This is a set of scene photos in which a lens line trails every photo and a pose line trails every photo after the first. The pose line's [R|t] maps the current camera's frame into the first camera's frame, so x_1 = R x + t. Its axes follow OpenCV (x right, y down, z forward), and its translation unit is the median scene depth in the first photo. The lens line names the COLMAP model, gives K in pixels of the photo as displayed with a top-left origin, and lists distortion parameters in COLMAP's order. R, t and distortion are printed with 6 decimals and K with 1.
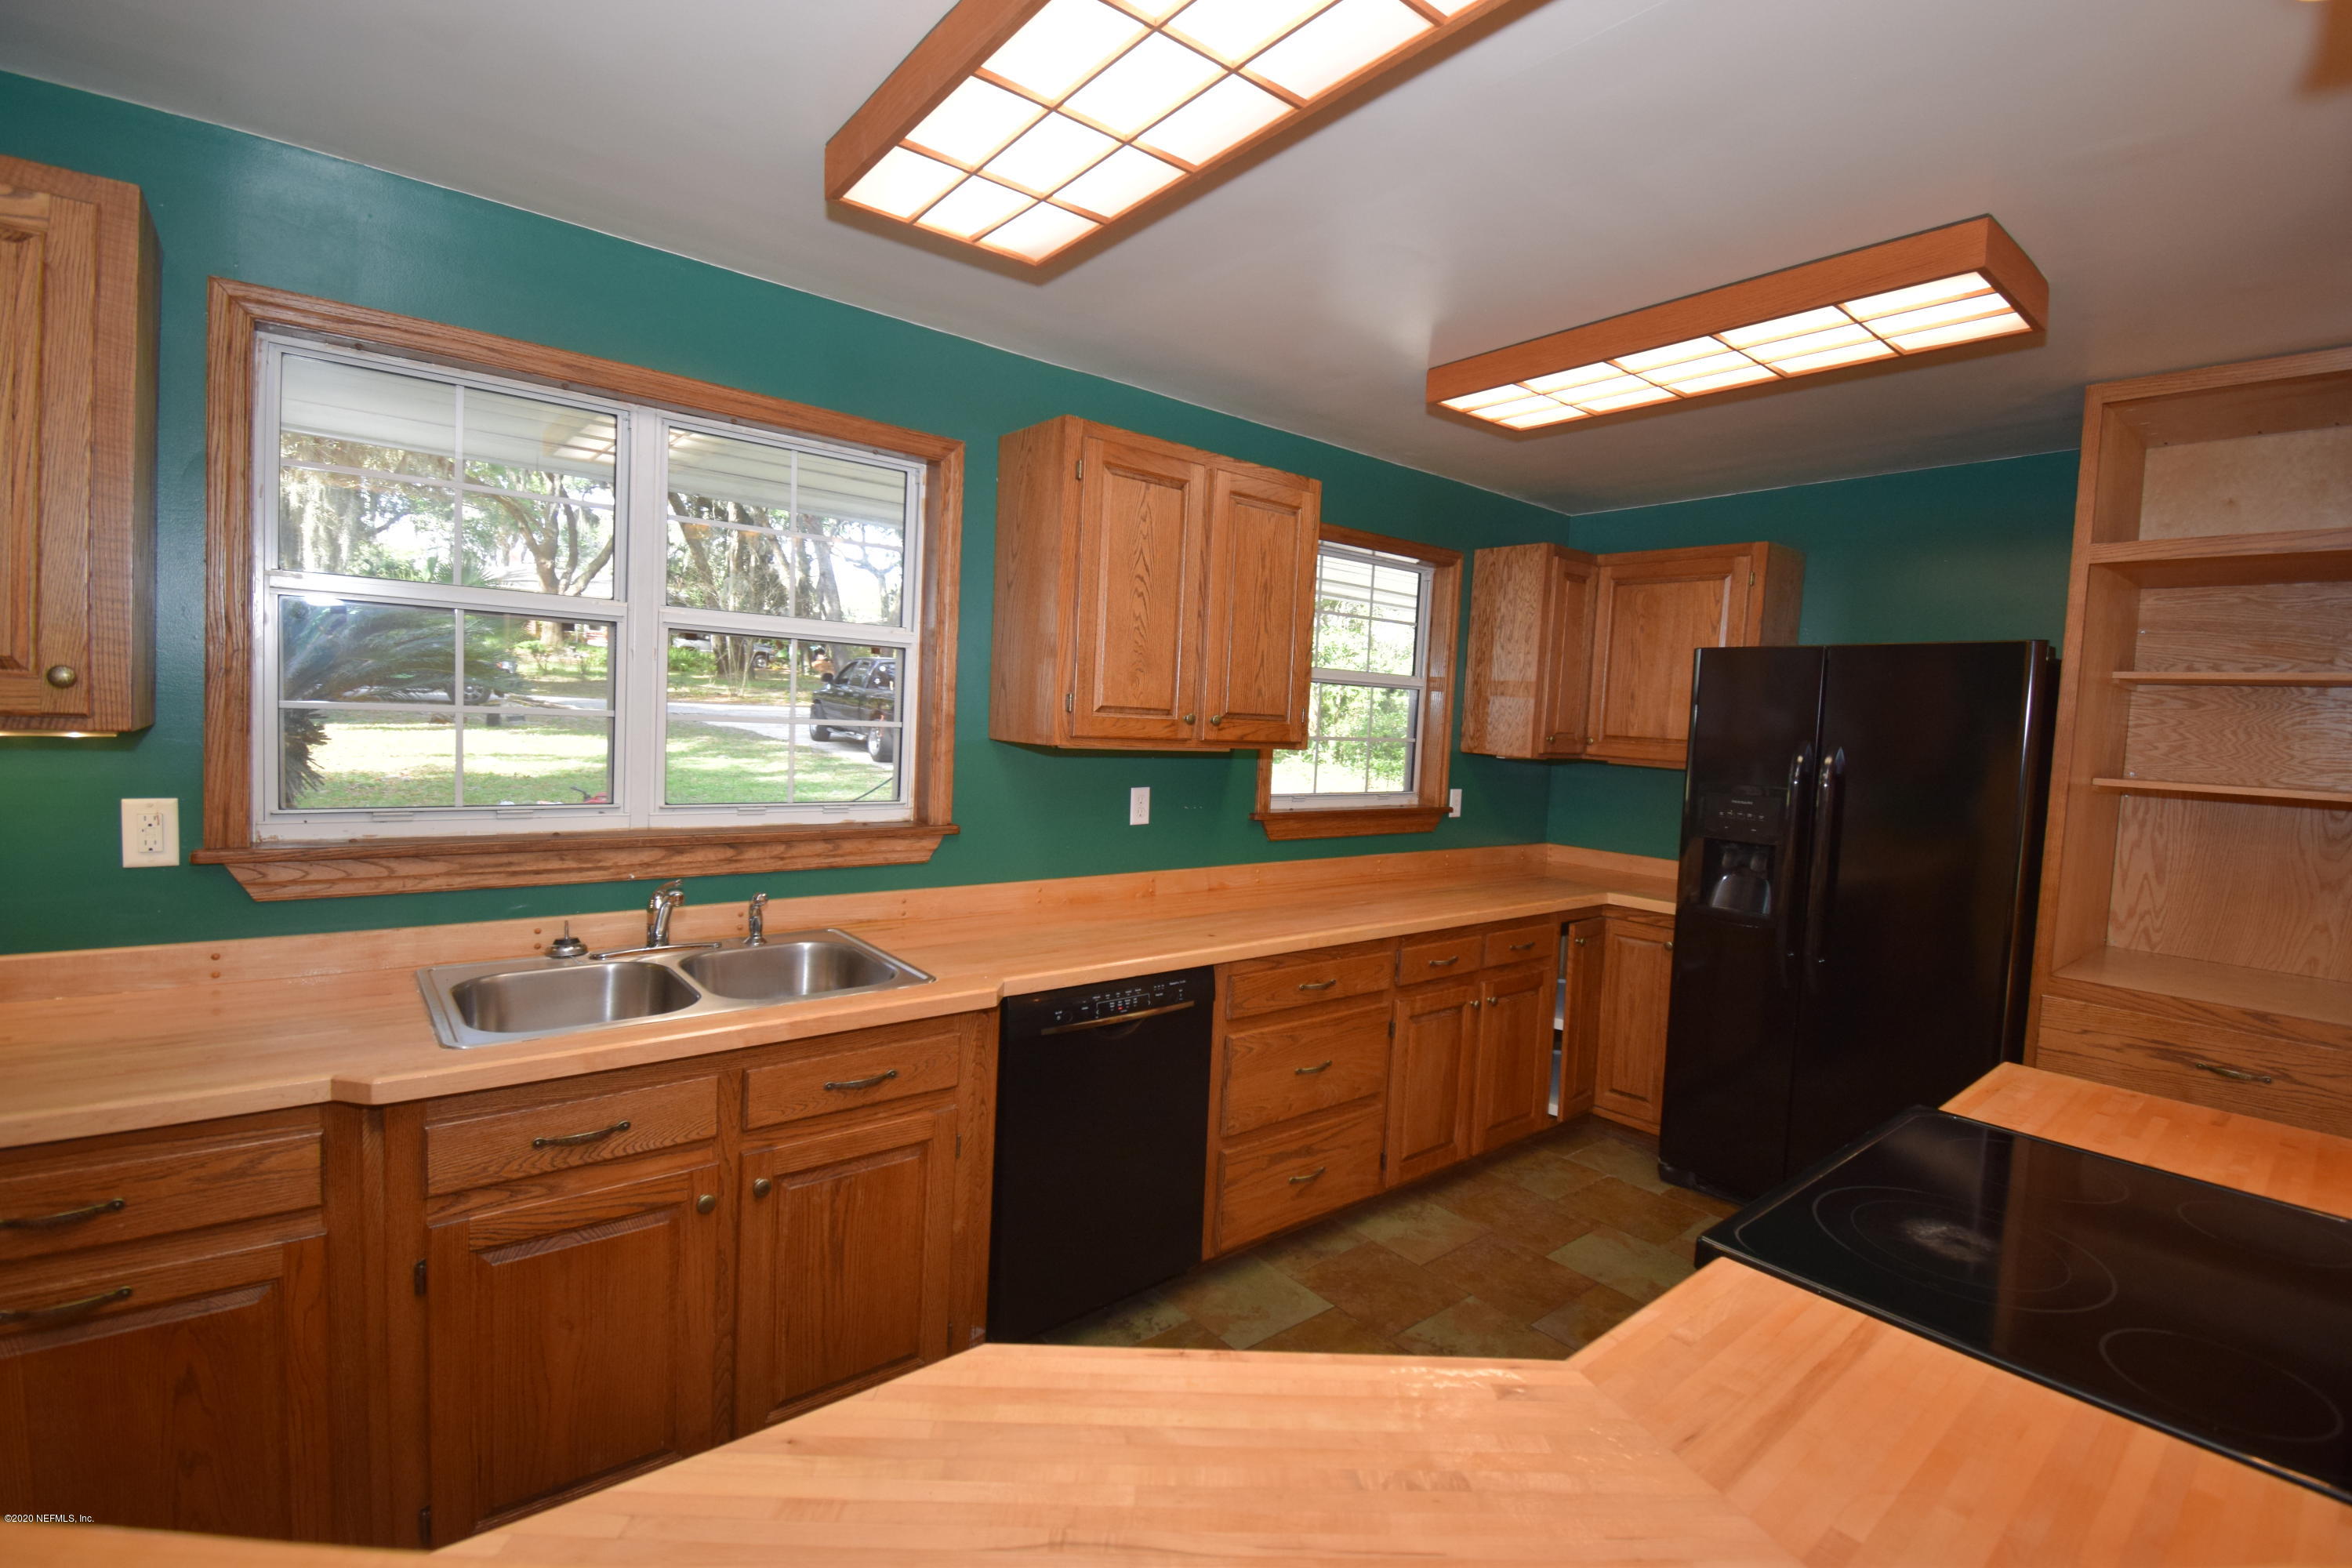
lens RADIAL K [[1033.3, 0, 1193.2], [0, 1033.3, 775.1], [0, 0, 1]] dist [0.021683, -0.027175]
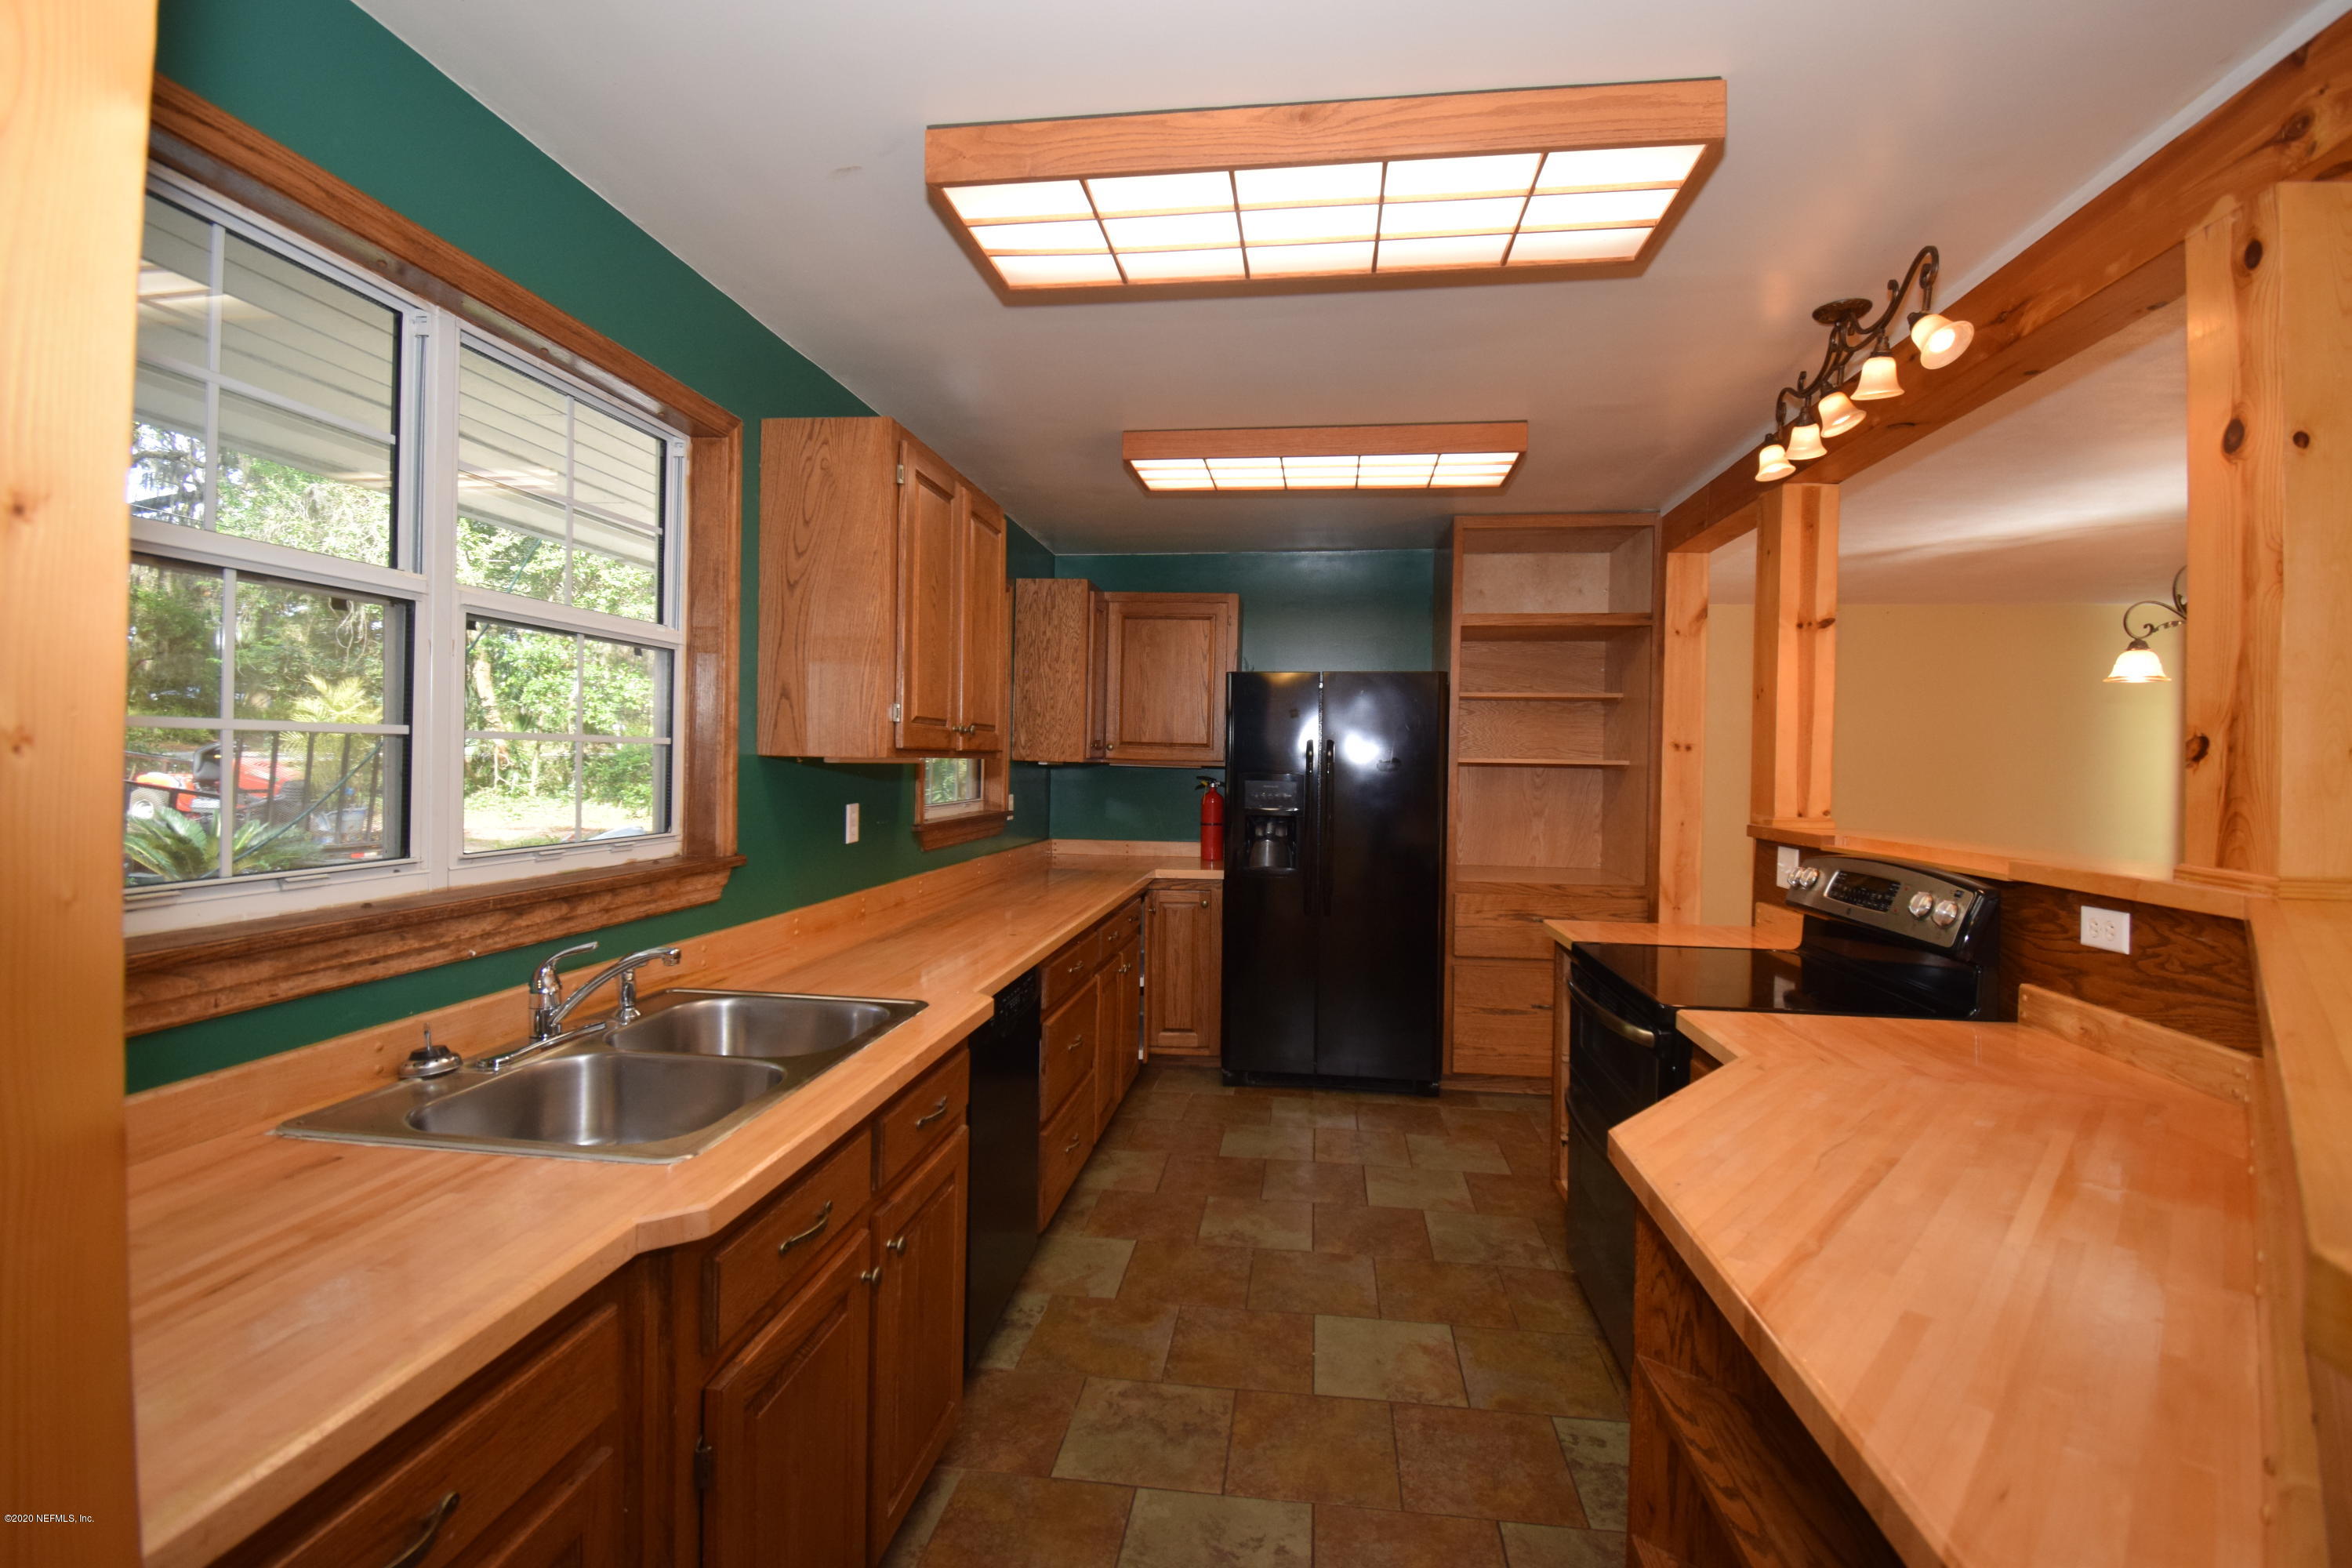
lens RADIAL K [[1033.3, 0, 1193.2], [0, 1033.3, 775.1], [0, 0, 1]] dist [0.021683, -0.027175]
pose [[0.729570, -0.045780, 0.682372, -0.528536], [0.058919, 0.998255, 0.003978, 0.000048], [-0.681363, 0.037302, 0.730994, 0.096501]]
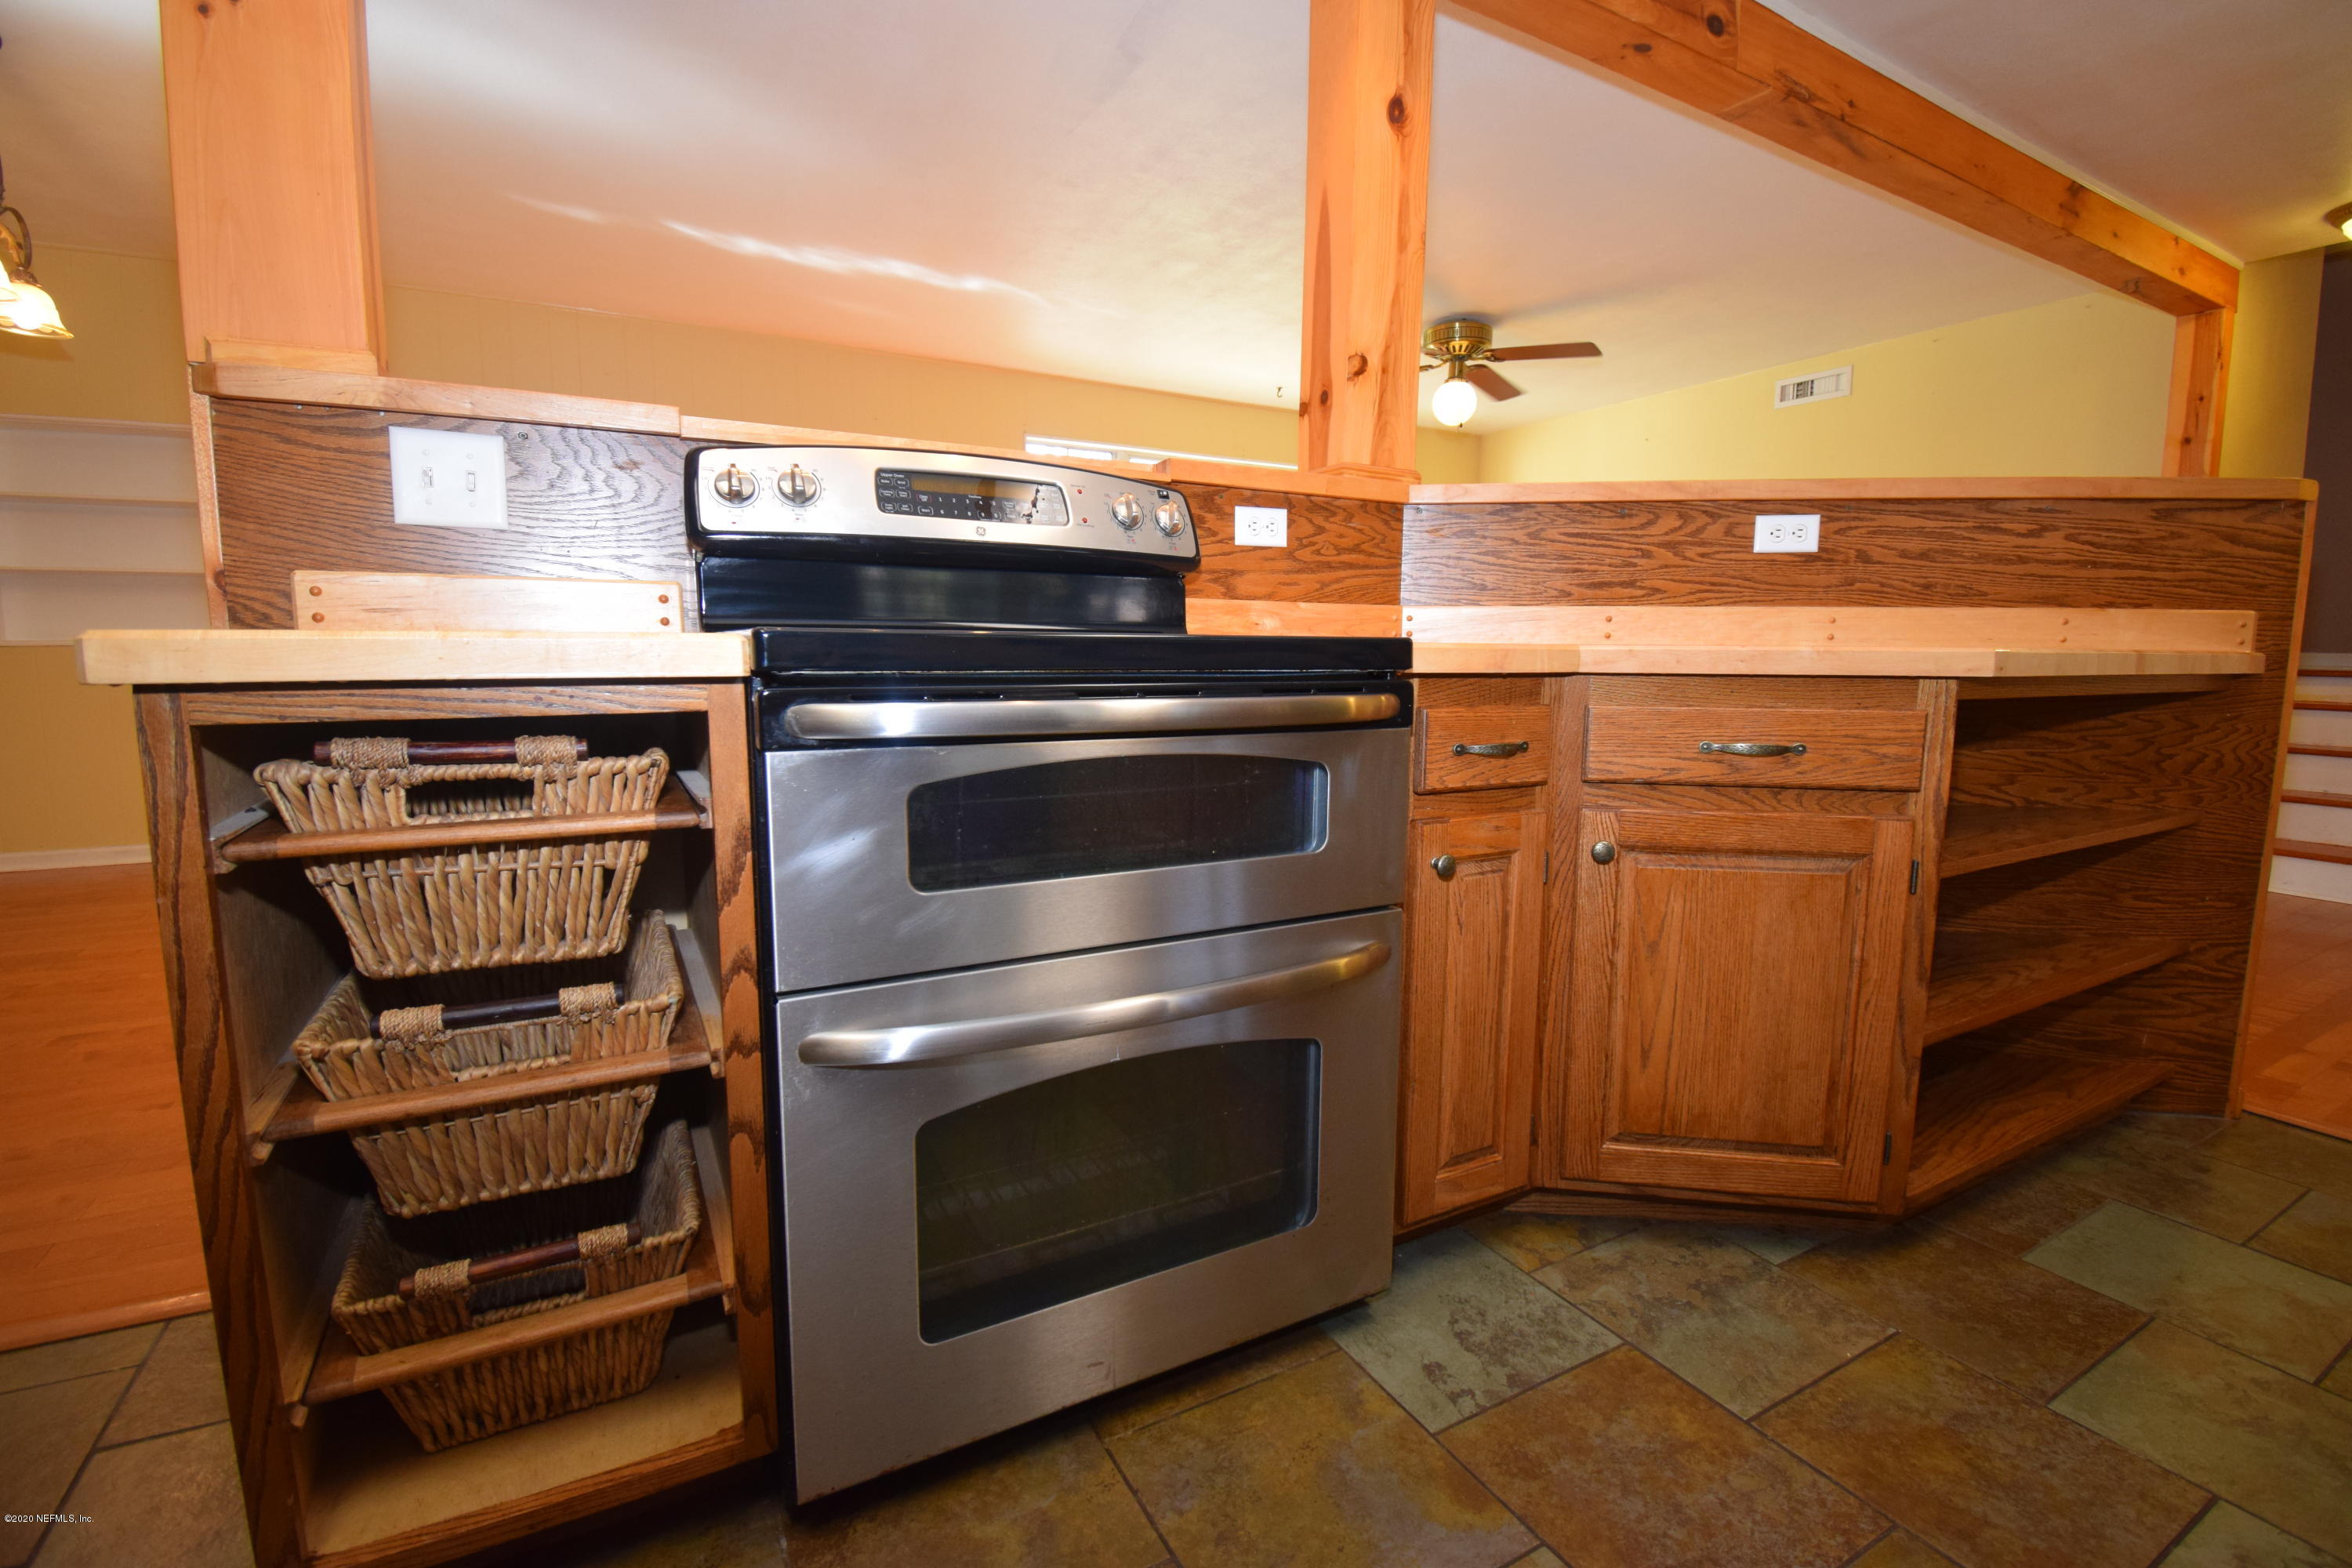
lens RADIAL K [[1033.3, 0, 1193.2], [0, 1033.3, 775.1], [0, 0, 1]] dist [0.021683, -0.027175]
pose [[-0.980773, -0.078842, 0.178516, 0.223183], [-0.043997, 0.980538, 0.191335, 0.162781], [-0.190127, 0.179802, -0.965154, 0.882387]]
